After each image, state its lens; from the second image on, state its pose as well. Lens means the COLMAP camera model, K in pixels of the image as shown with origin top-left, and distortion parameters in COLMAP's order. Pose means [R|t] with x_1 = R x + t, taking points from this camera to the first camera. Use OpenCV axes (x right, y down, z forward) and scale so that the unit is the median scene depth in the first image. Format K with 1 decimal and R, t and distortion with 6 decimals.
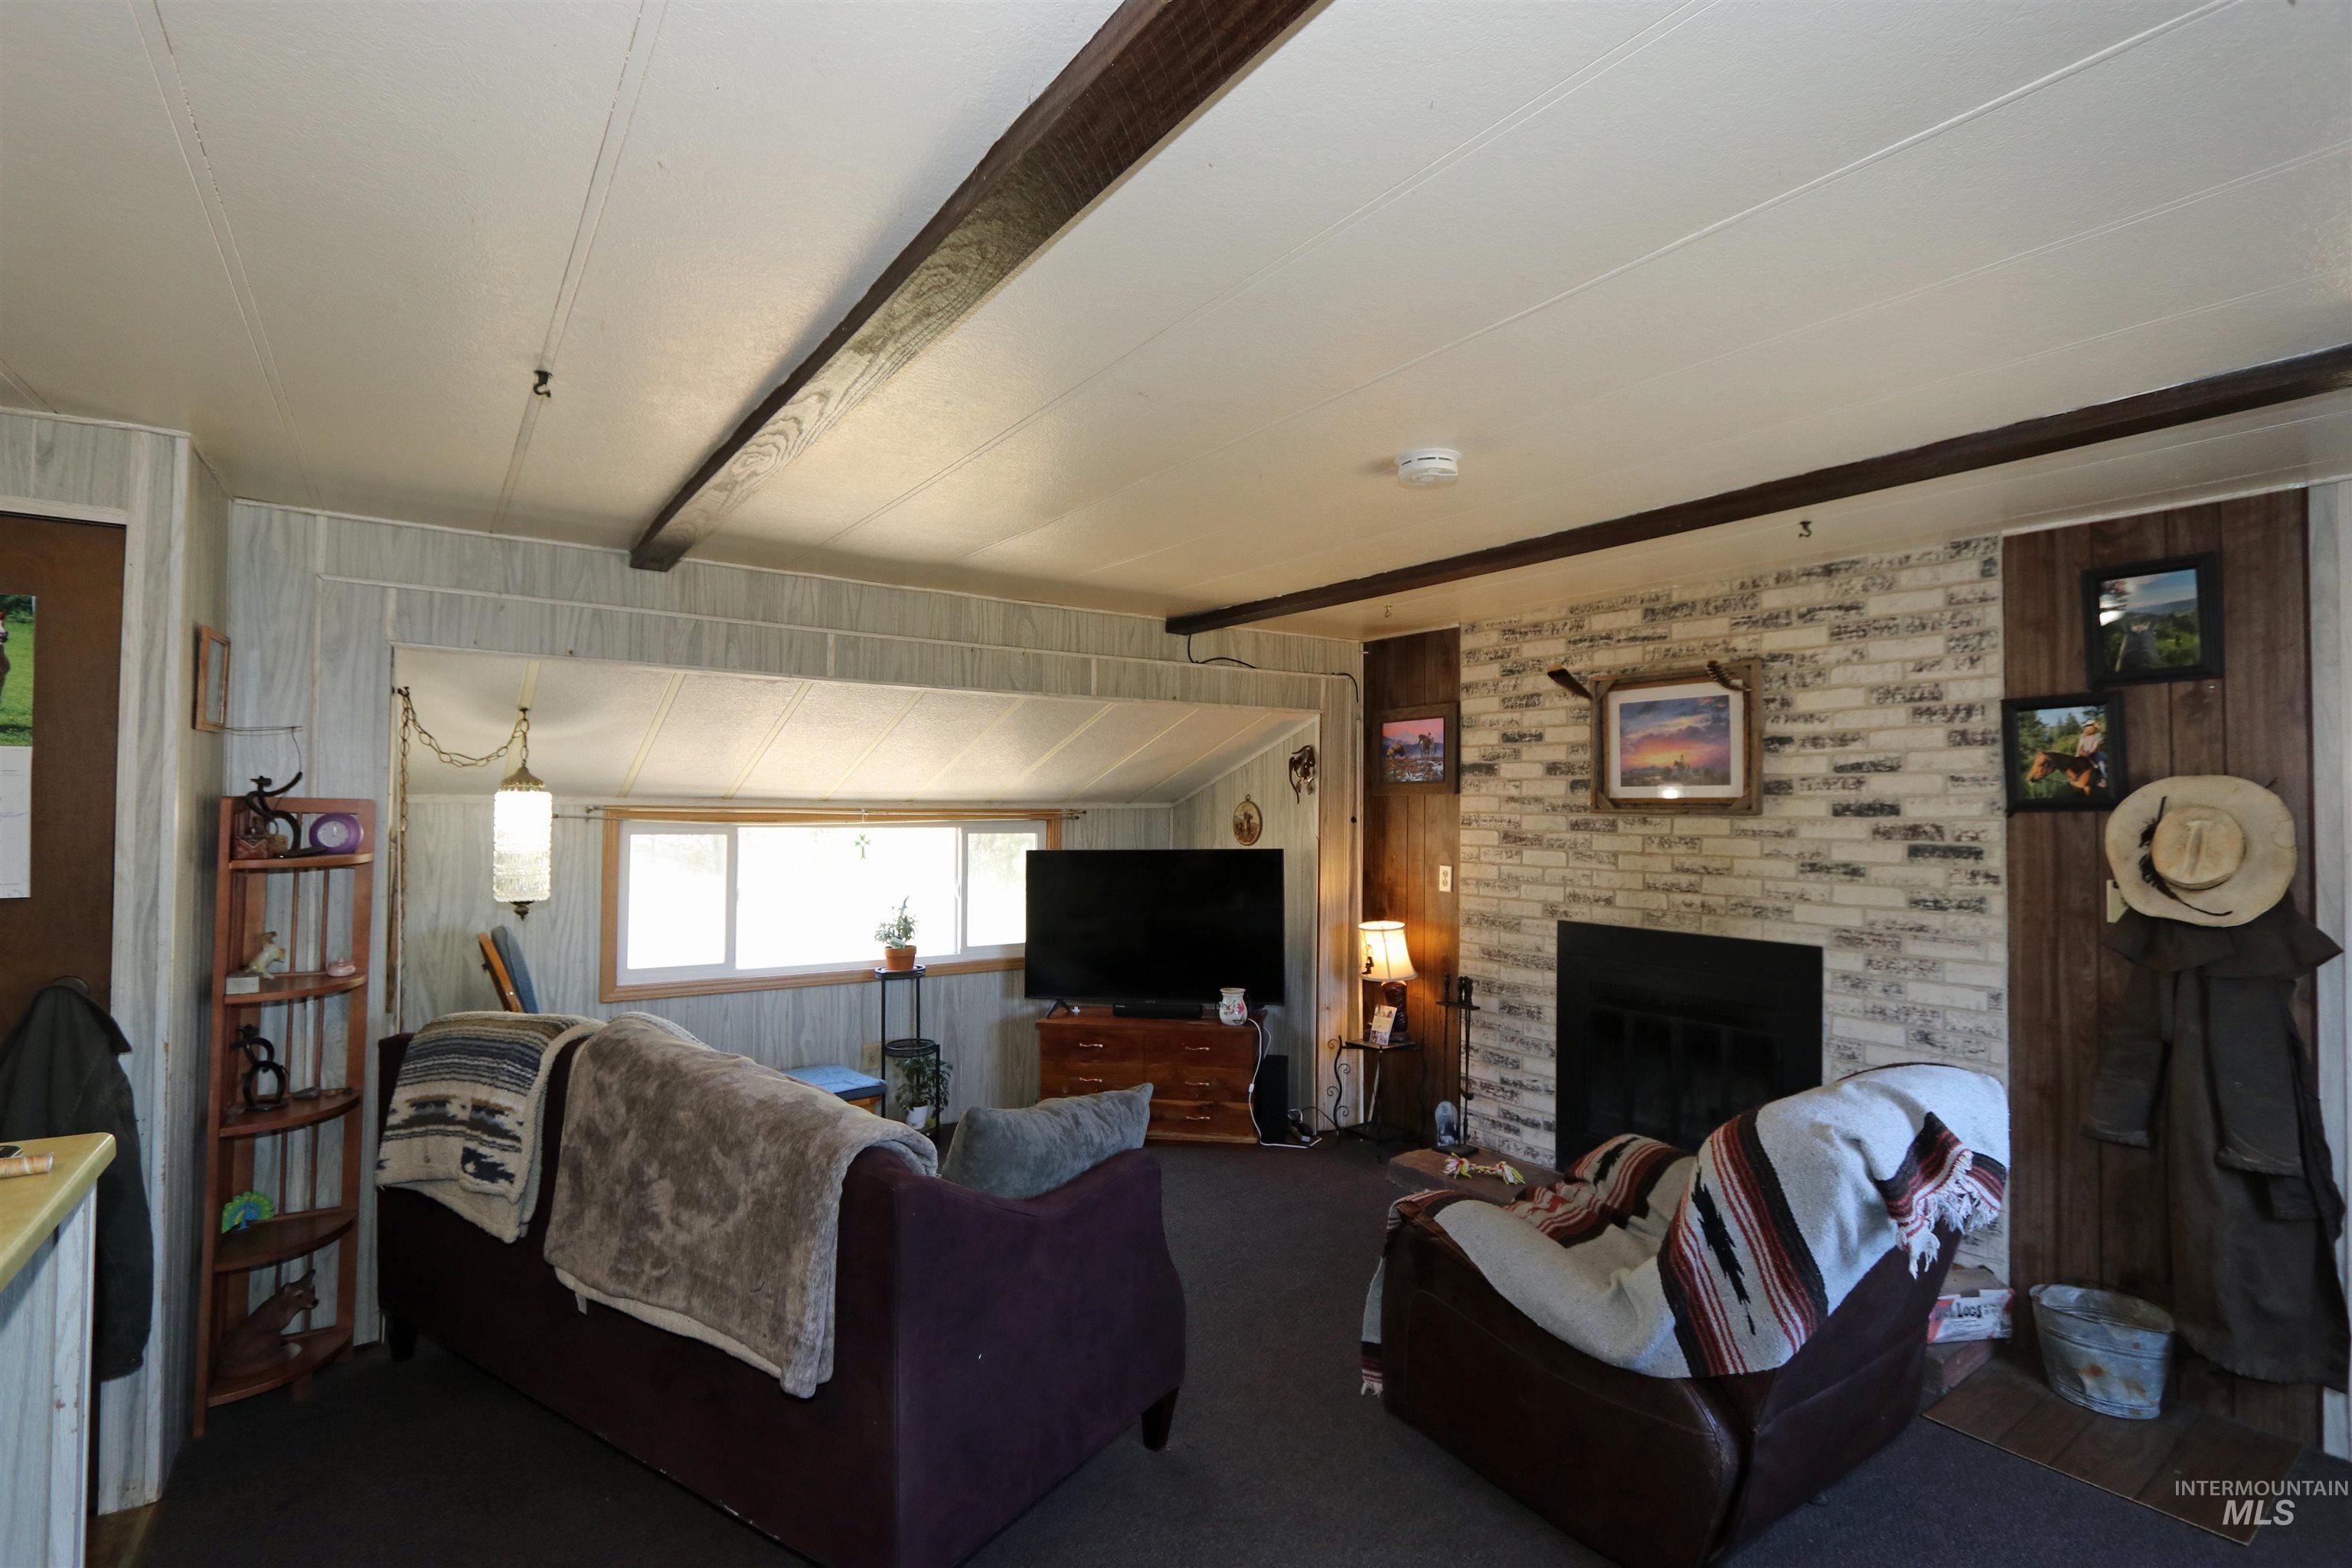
lens RADIAL K [[1083.1, 0, 1176.0], [0, 1083.1, 784.0], [0, 0, 1]] dist [-0.015168, 0.000975]
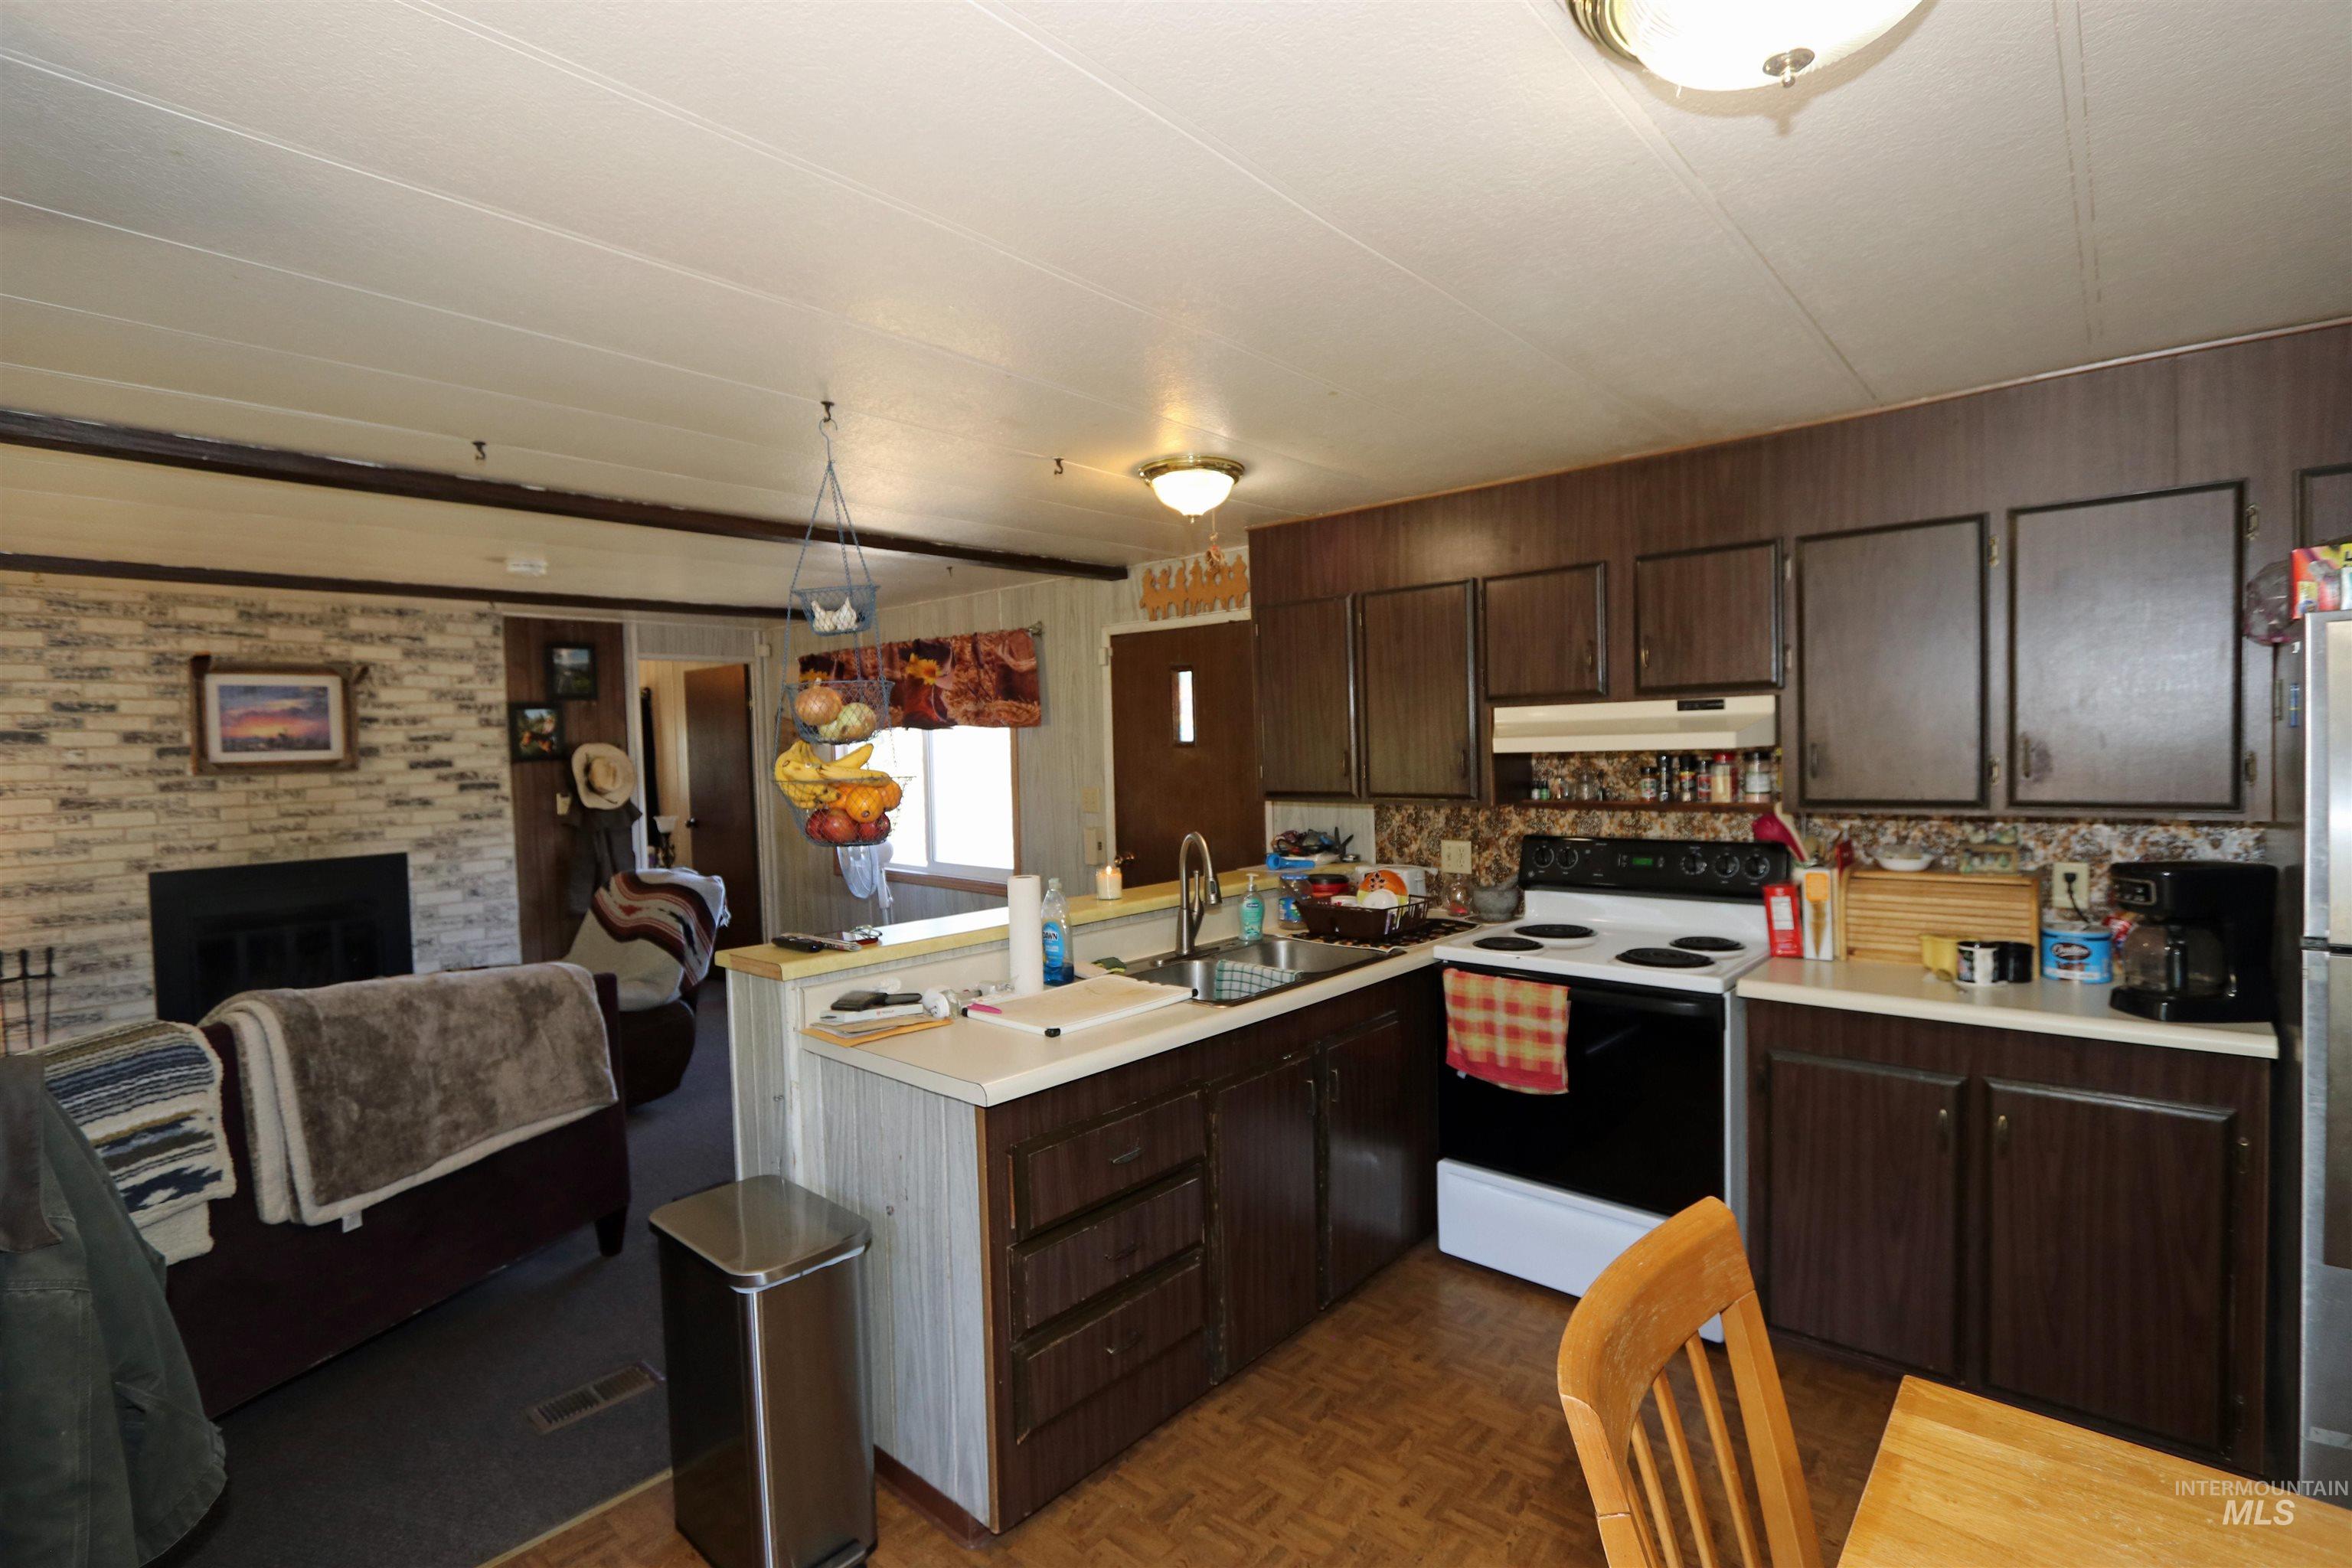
lens RADIAL K [[1083.1, 0, 1176.0], [0, 1083.1, 784.0], [0, 0, 1]] dist [-0.015168, 0.000975]
pose [[-0.230379, -0.038488, 0.972340, -1.106605], [0.005979, 0.999143, 0.040966, -0.005968], [-0.973083, 0.015251, -0.229951, 0.247050]]
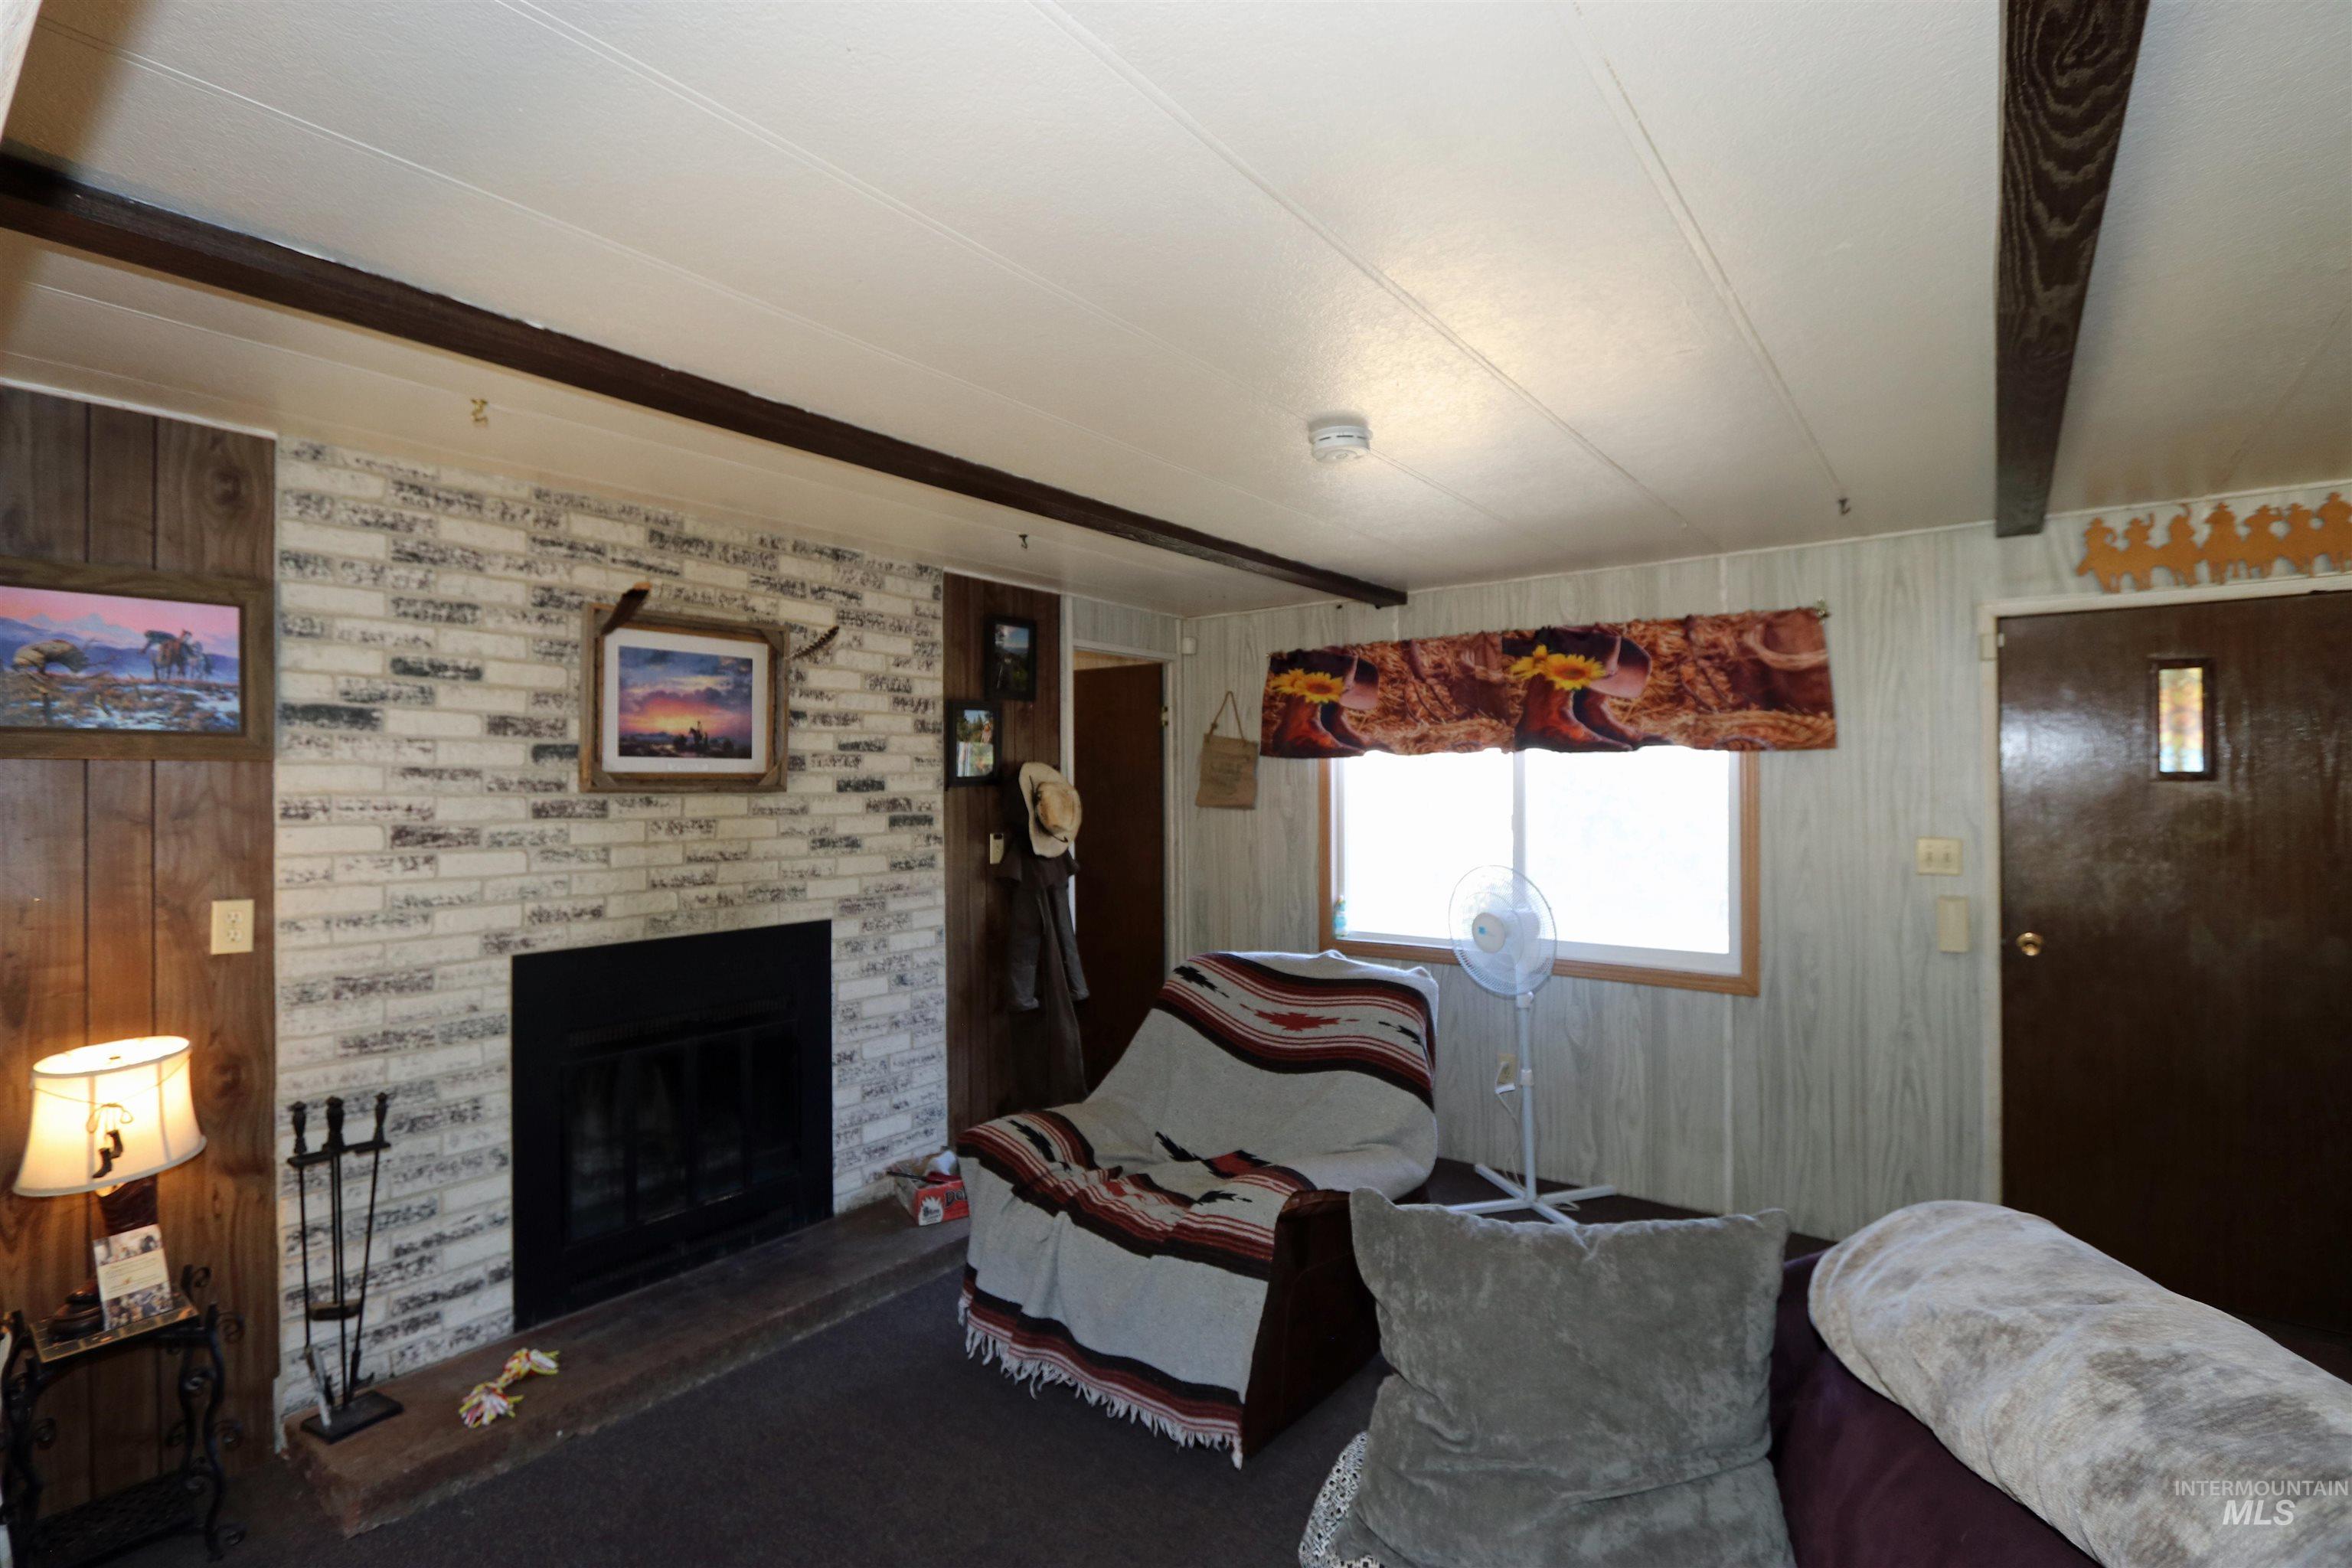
lens RADIAL K [[1083.1, 0, 1176.0], [0, 1083.1, 784.0], [0, 0, 1]] dist [-0.015168, 0.000975]
pose [[-0.291771, 0.001008, 0.956488, -0.450941], [-0.015765, 0.999859, -0.005863, 0.021465], [-0.956358, -0.016790, -0.291713, 0.921959]]
